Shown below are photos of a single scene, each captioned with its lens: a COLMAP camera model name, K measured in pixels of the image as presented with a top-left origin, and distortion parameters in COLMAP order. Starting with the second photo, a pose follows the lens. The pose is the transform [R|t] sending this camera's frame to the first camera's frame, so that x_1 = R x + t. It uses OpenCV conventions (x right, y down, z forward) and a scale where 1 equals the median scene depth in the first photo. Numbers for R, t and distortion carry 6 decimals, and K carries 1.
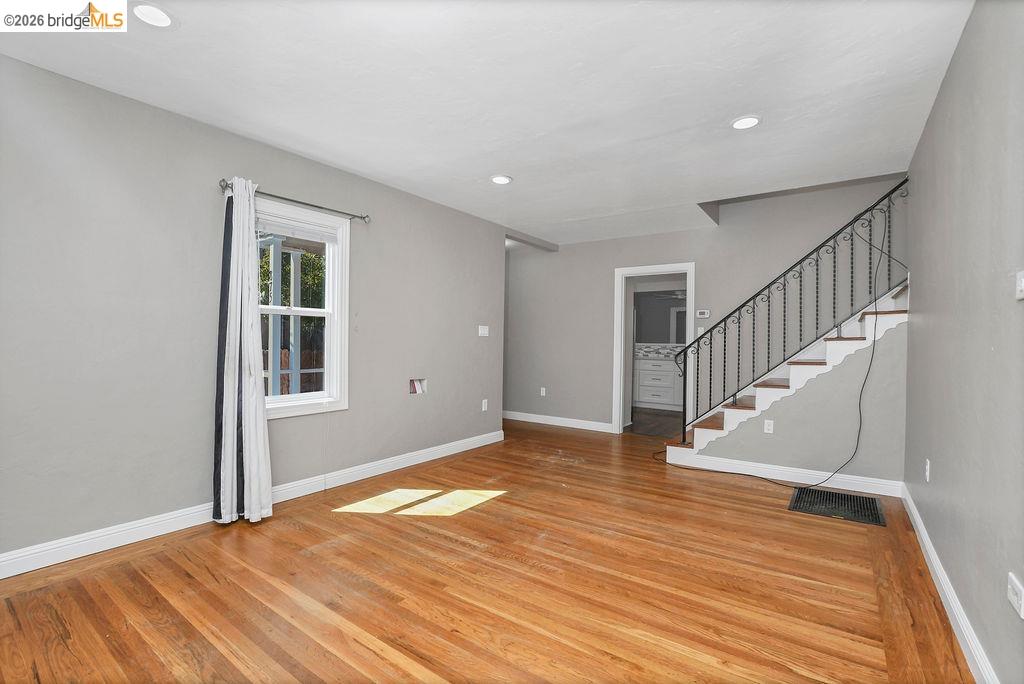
lens RADIAL K [[451.2, 0, 508.3], [0, 451.2, 346.0], [0, 0, 1]] dist [-0.023948, 0.000536]
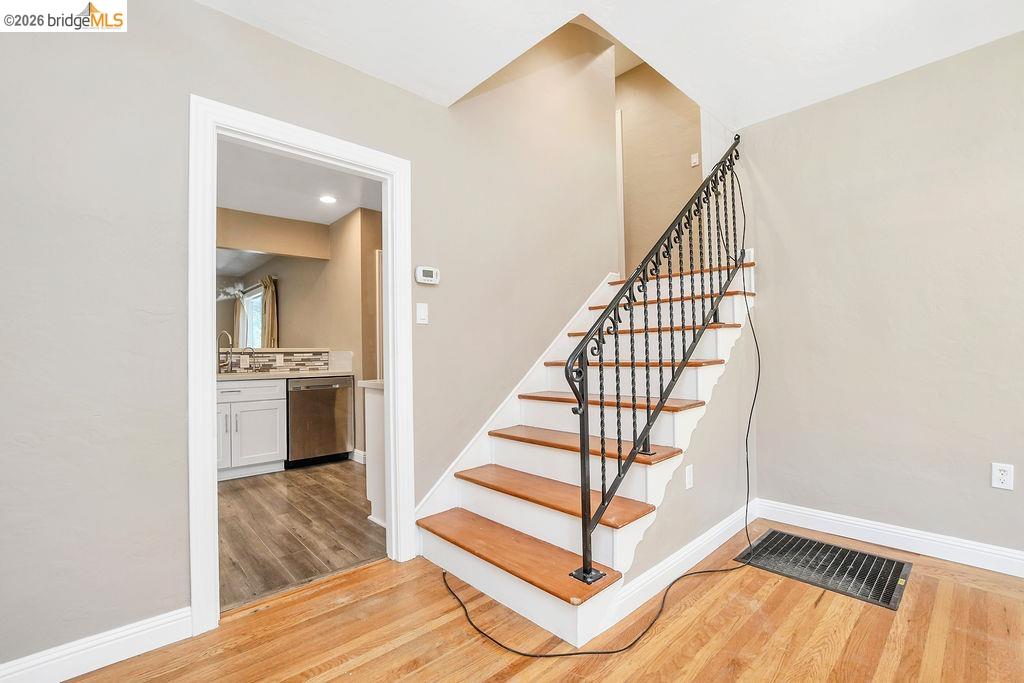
lens RADIAL K [[451.2, 0, 508.3], [0, 451.2, 345.5], [0, 0, 1]] dist [-0.023948, 0.000536]
pose [[0.200261, -0.002808, 0.979739, -0.033344], [0.024937, 0.999687, -0.002232, 0.011213], [-0.979425, 0.024879, 0.200268, 1.414380]]
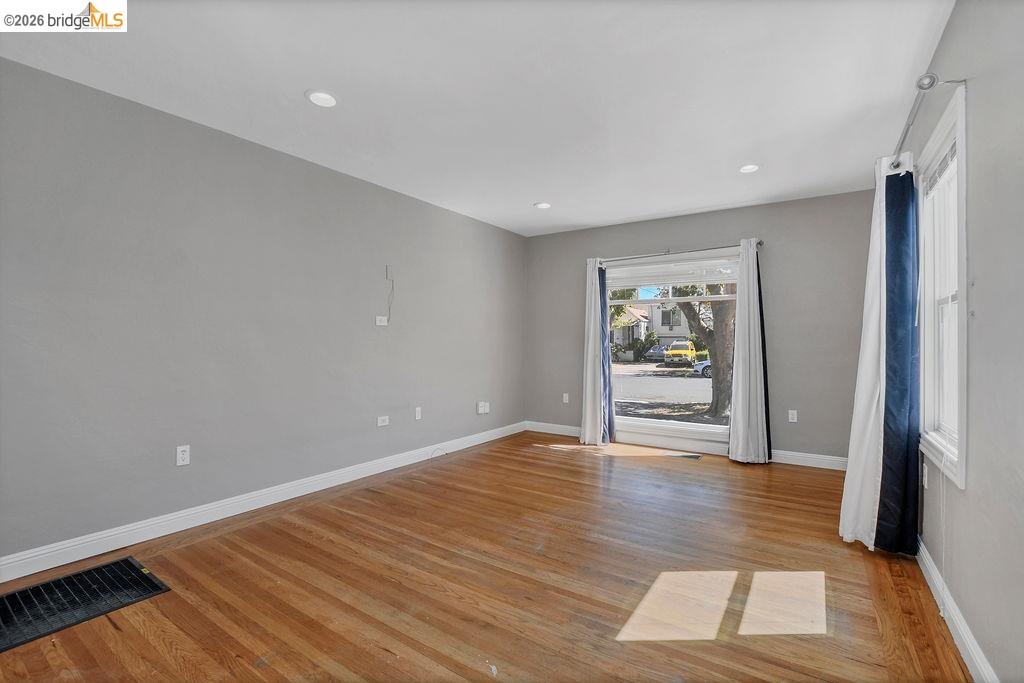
lens RADIAL K [[451.2, 0, 508.3], [0, 451.2, 345.5], [0, 0, 1]] dist [-0.023948, 0.000536]
pose [[-0.999370, -0.010665, -0.033864, 0.157653], [-0.011084, 0.999864, 0.012223, -0.009784], [0.033729, 0.012590, -0.999352, 1.722686]]
